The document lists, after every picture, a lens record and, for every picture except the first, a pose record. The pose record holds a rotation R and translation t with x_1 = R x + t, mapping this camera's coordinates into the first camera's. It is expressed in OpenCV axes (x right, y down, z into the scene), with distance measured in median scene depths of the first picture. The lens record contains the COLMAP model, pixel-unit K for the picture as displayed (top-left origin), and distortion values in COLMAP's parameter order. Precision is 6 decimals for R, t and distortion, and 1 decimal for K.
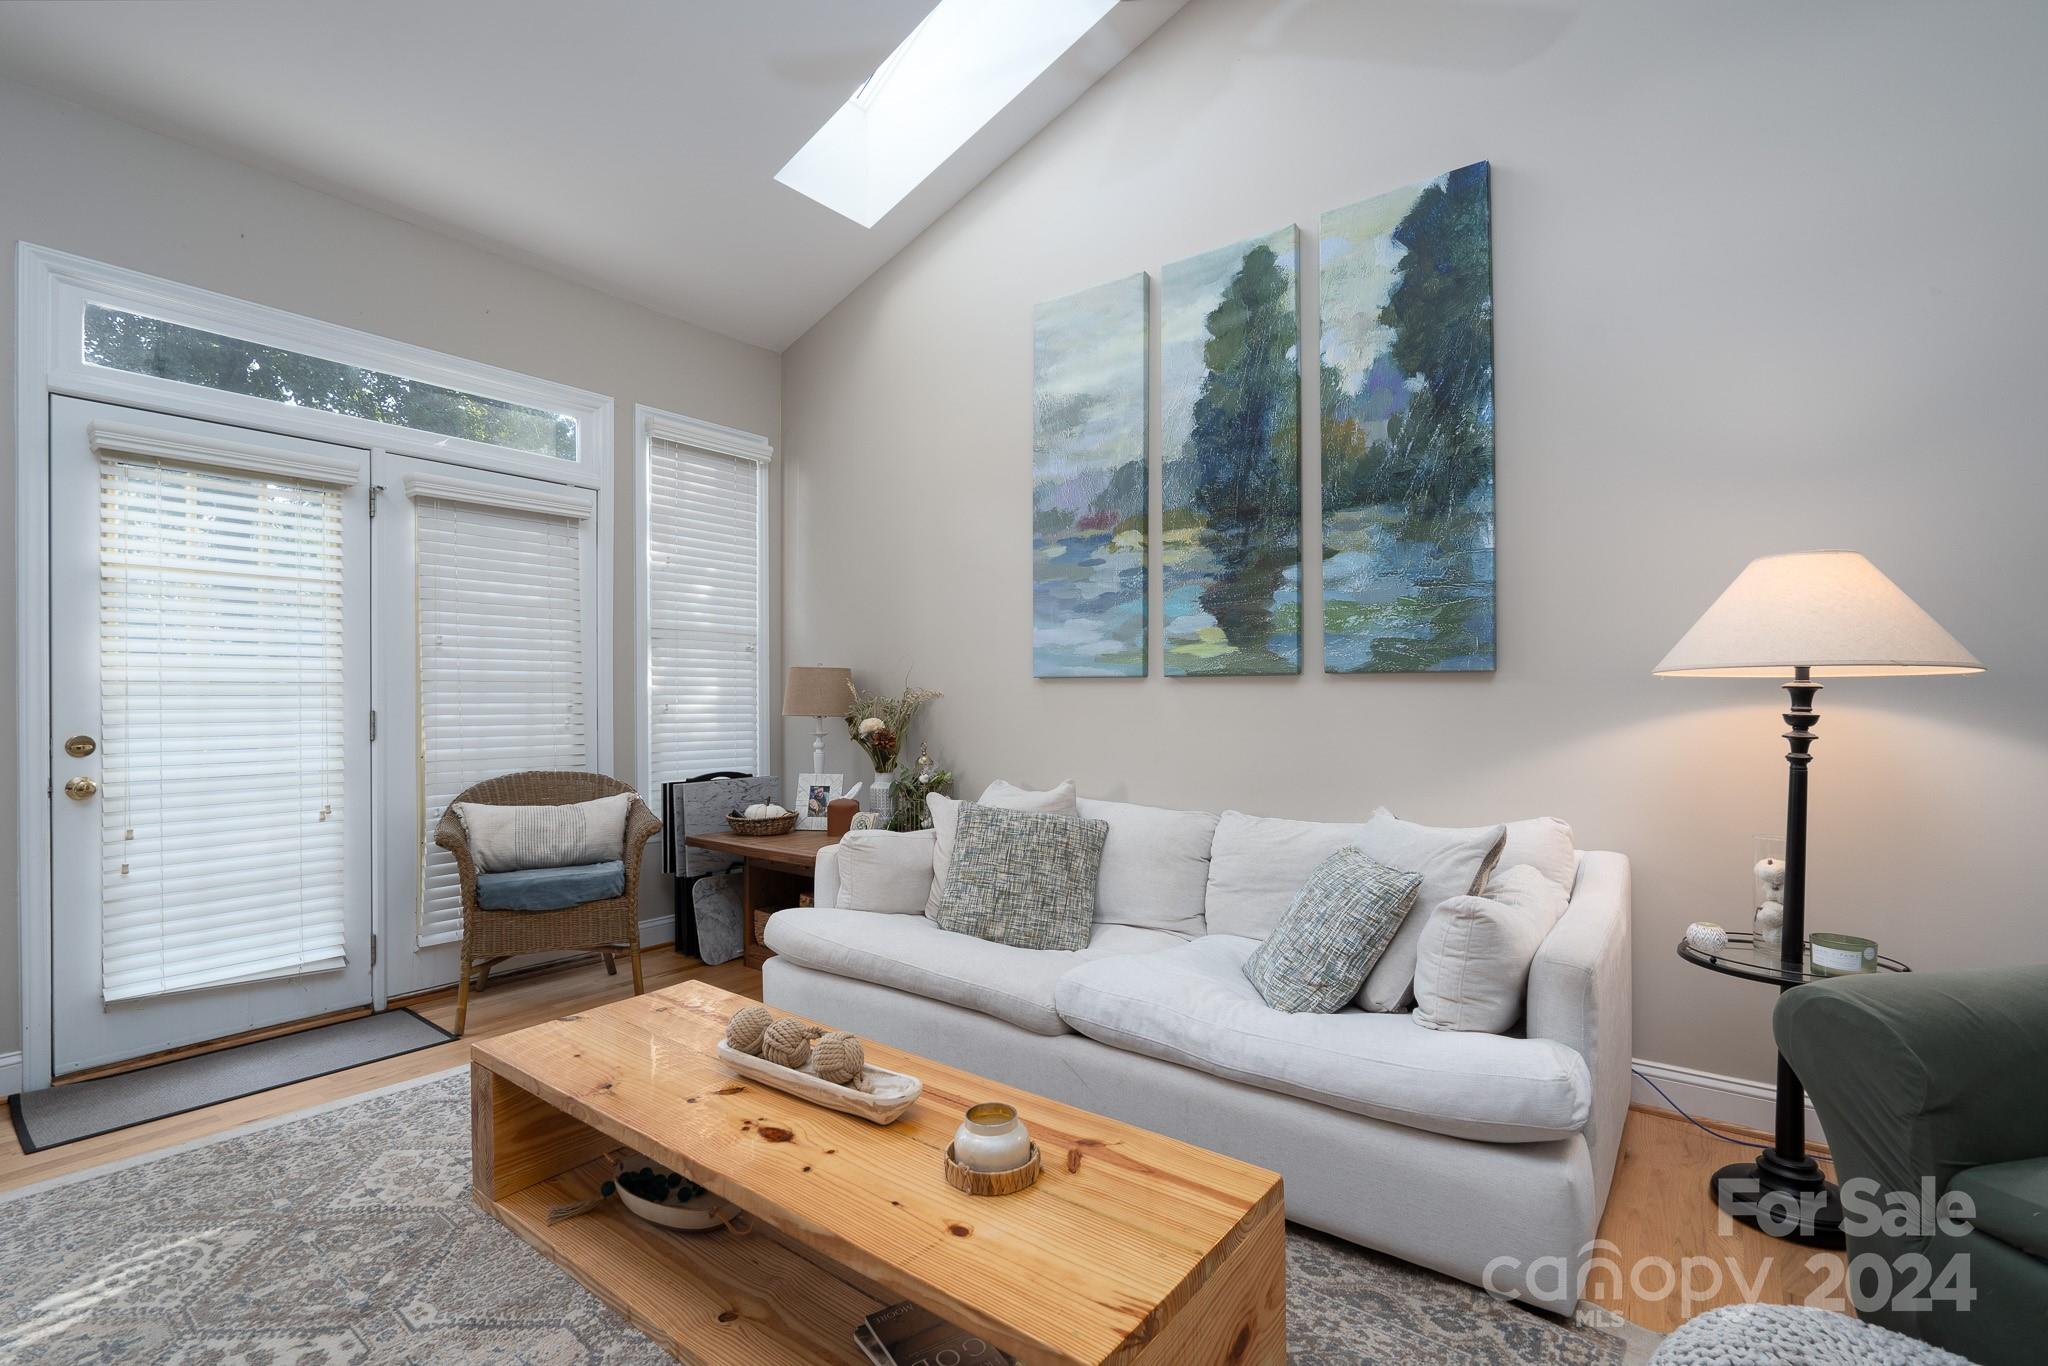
lens RADIAL K [[933.6, 0, 1021.4], [0, 933.6, 690.6], [0, 0, 1]] dist [-0.005004, 0.002160]
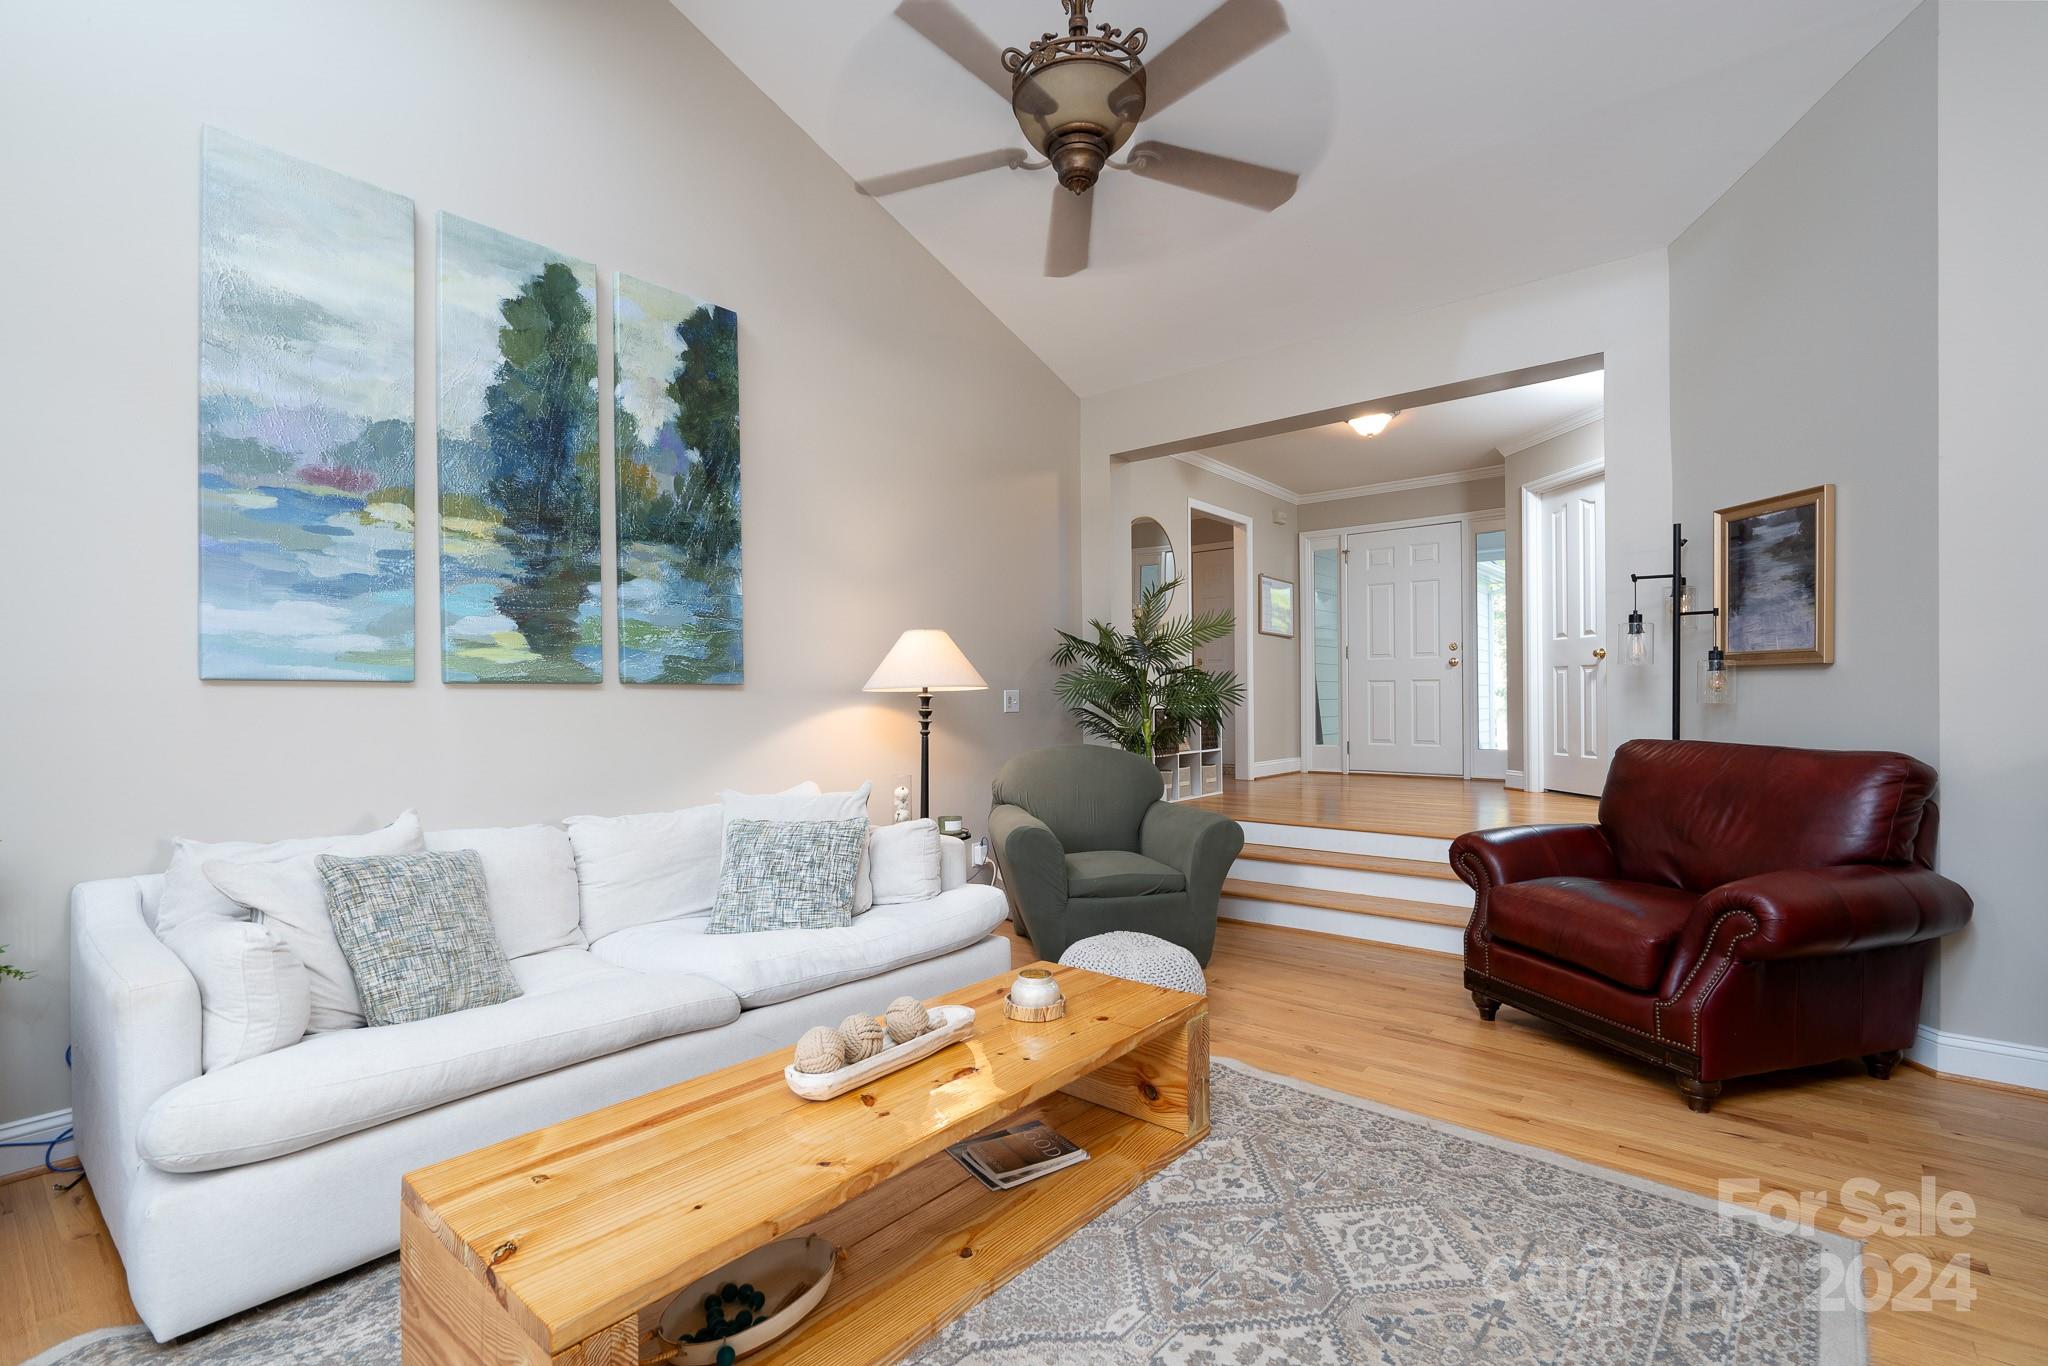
lens RADIAL K [[933.6, 0, 1026.3], [0, 933.6, 692.0], [0, 0, 1]] dist [-0.005004, 0.002160]
pose [[0.039051, 0.012152, 0.999163, -0.750498], [0.005966, 0.999905, -0.012394, 0.008298], [-0.999219, 0.006445, 0.038975, 0.461036]]
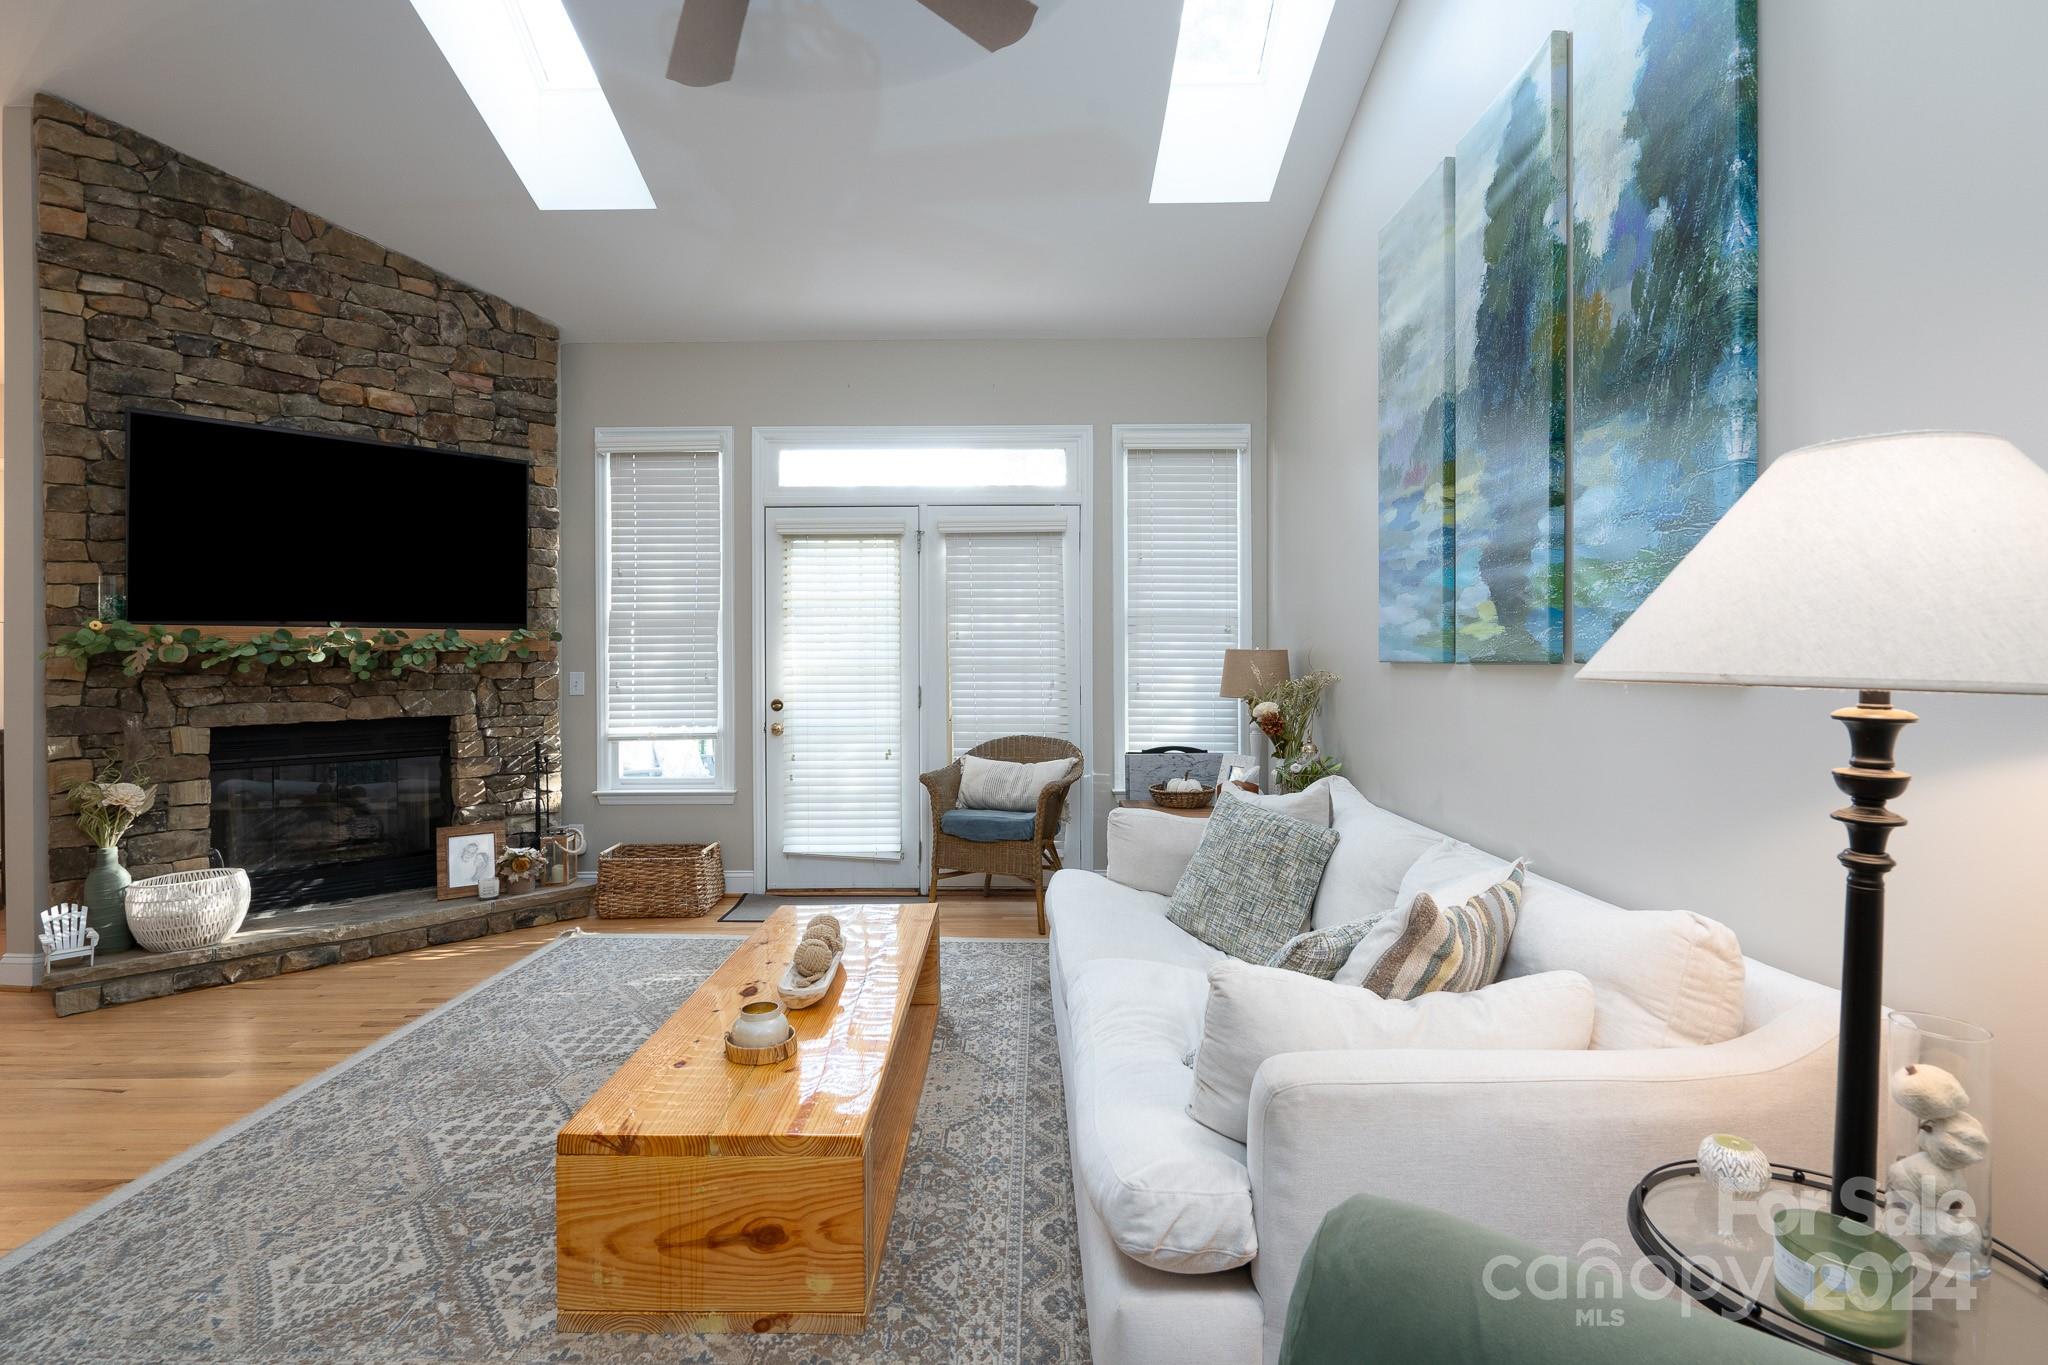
lens RADIAL K [[975.2, 0, 1015.3], [0, 975.2, 662.3], [0, 0, 1]] dist [-0.004443, 0.001324]
pose [[0.602735, 0.001748, -0.797939, 0.635552], [0.005675, 0.999963, 0.006478, -0.025625], [0.797921, -0.008432, 0.602703, 0.217496]]
